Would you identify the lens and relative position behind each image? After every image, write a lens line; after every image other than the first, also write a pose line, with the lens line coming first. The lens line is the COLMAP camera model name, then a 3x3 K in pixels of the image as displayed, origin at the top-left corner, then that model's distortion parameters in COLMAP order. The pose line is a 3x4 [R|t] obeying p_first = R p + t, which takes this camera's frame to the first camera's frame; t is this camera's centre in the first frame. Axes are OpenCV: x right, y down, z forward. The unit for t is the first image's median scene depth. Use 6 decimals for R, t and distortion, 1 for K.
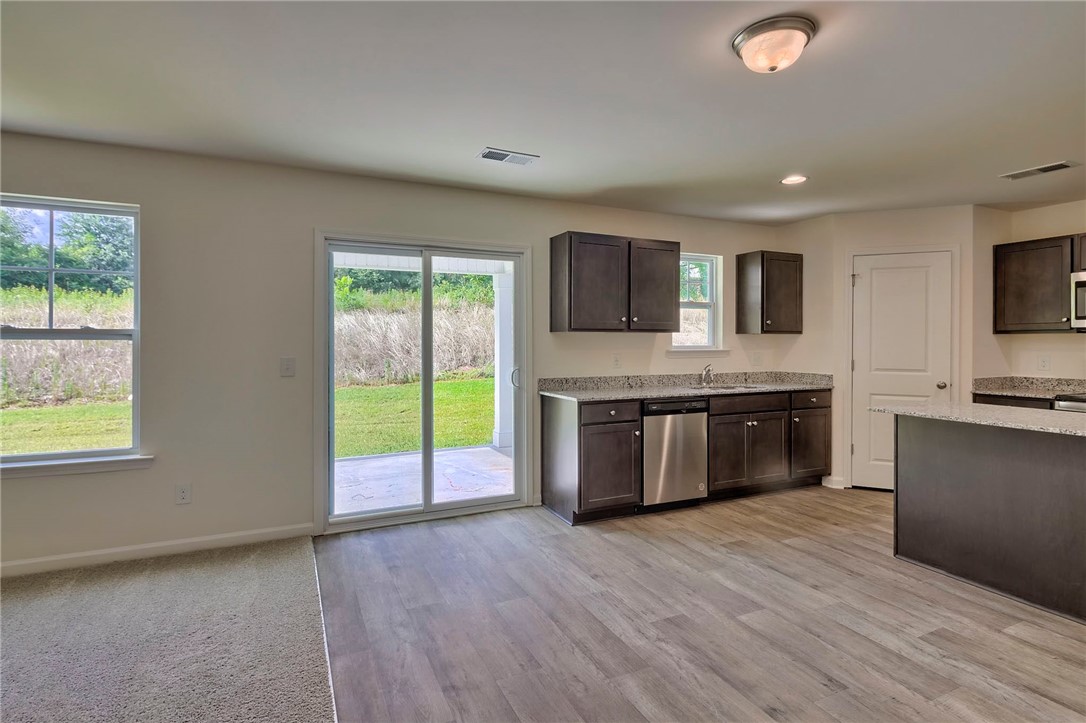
lens RADIAL K [[532.7, 0, 536.2], [0, 532.7, 342.2], [0, 0, 1]] dist [0.009001, -0.006067]
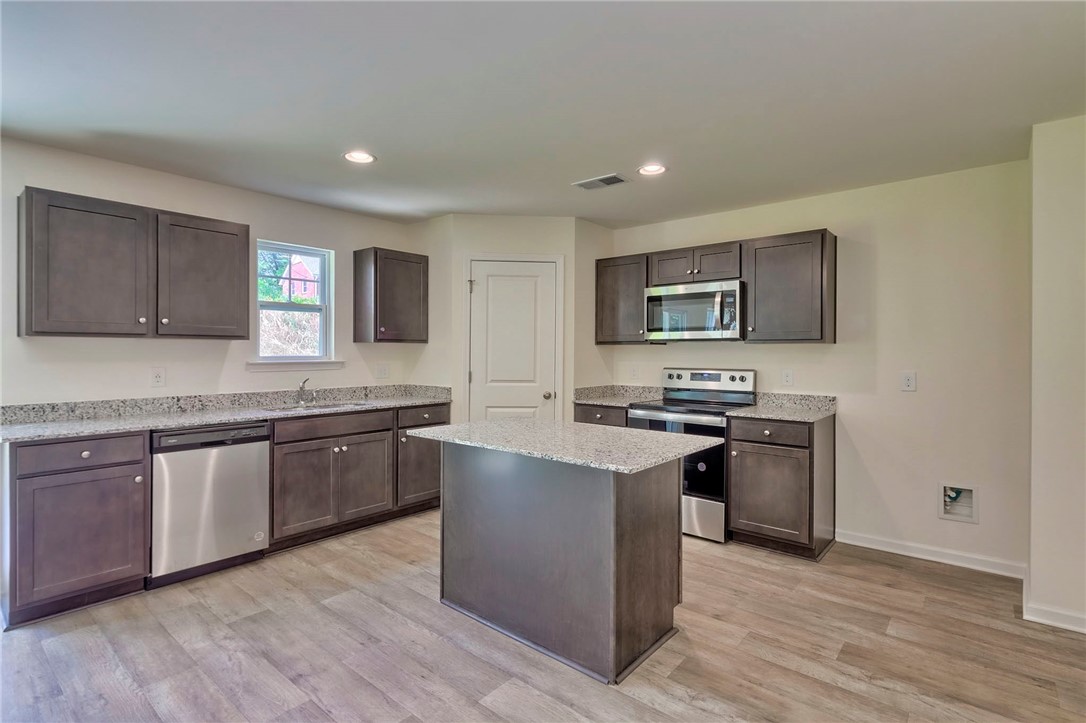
lens RADIAL K [[532.7, 0, 531.7], [0, 532.7, 350.1], [0, 0, 1]] dist [0.009001, -0.006067]
pose [[0.910485, 0.004227, 0.413520, 0.324999], [-0.003894, 0.999991, -0.001647, -0.003089], [-0.413523, -0.000110, 0.910494, 0.112500]]
